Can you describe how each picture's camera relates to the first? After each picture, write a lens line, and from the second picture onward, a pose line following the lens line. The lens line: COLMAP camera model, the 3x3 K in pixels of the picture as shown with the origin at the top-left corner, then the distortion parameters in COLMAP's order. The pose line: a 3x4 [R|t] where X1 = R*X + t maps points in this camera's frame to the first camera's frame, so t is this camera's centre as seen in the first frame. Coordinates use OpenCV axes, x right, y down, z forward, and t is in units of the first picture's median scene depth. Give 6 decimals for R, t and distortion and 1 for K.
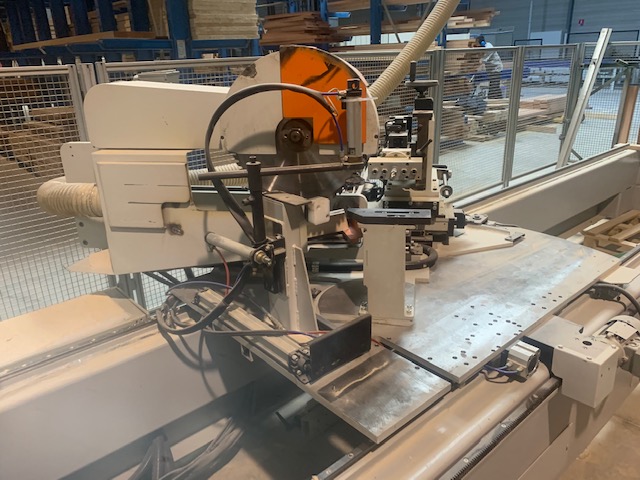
lens RADIAL K [[488.0, 0, 318.7], [0, 488.0, 236.6], [0, 0, 1]] dist [0.037051, -0.044600]
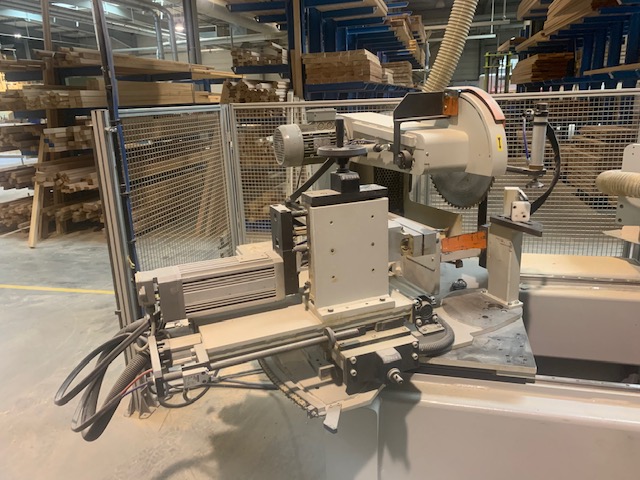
lens RADIAL K [[488.0, 0, 318.7], [0, 488.0, 236.6], [0, 0, 1]] dist [0.037051, -0.044600]
pose [[0.564998, 0.233502, -0.791362, 0.052016], [-0.266768, 0.959303, 0.092595, 0.062271], [0.780777, 0.158794, 0.604295, -0.178375]]
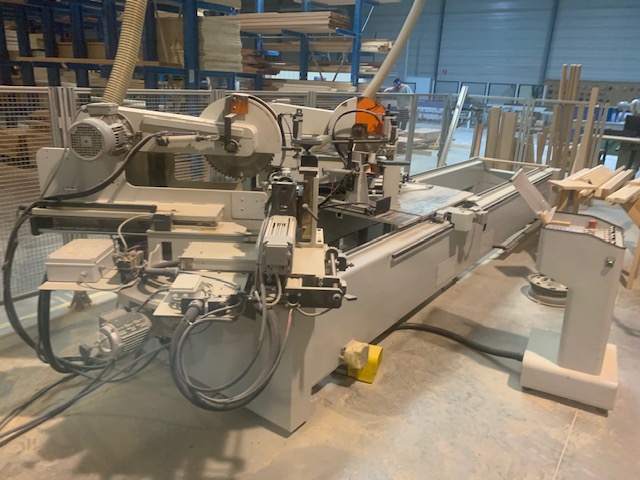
lens RADIAL K [[488.0, 0, 318.7], [0, 488.0, 236.6], [0, 0, 1]] dist [0.037051, -0.044600]
pose [[0.971541, 0.011978, 0.236569, -0.258622], [-0.000955, 0.998911, -0.046657, 0.142598], [-0.236870, 0.045103, 0.970494, -0.428600]]
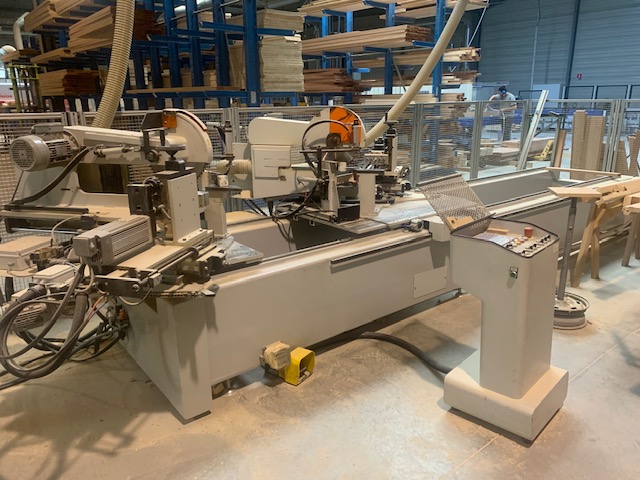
lens RADIAL K [[485.2, 0, 323.2], [0, 485.2, 238.7], [0, 0, 1]] dist [0.063558, -0.106681]
pose [[0.998825, 0.036269, -0.032140, -0.001107], [-0.038464, 0.996769, -0.070516, 0.153382], [0.029478, 0.071670, 0.996993, -0.471719]]
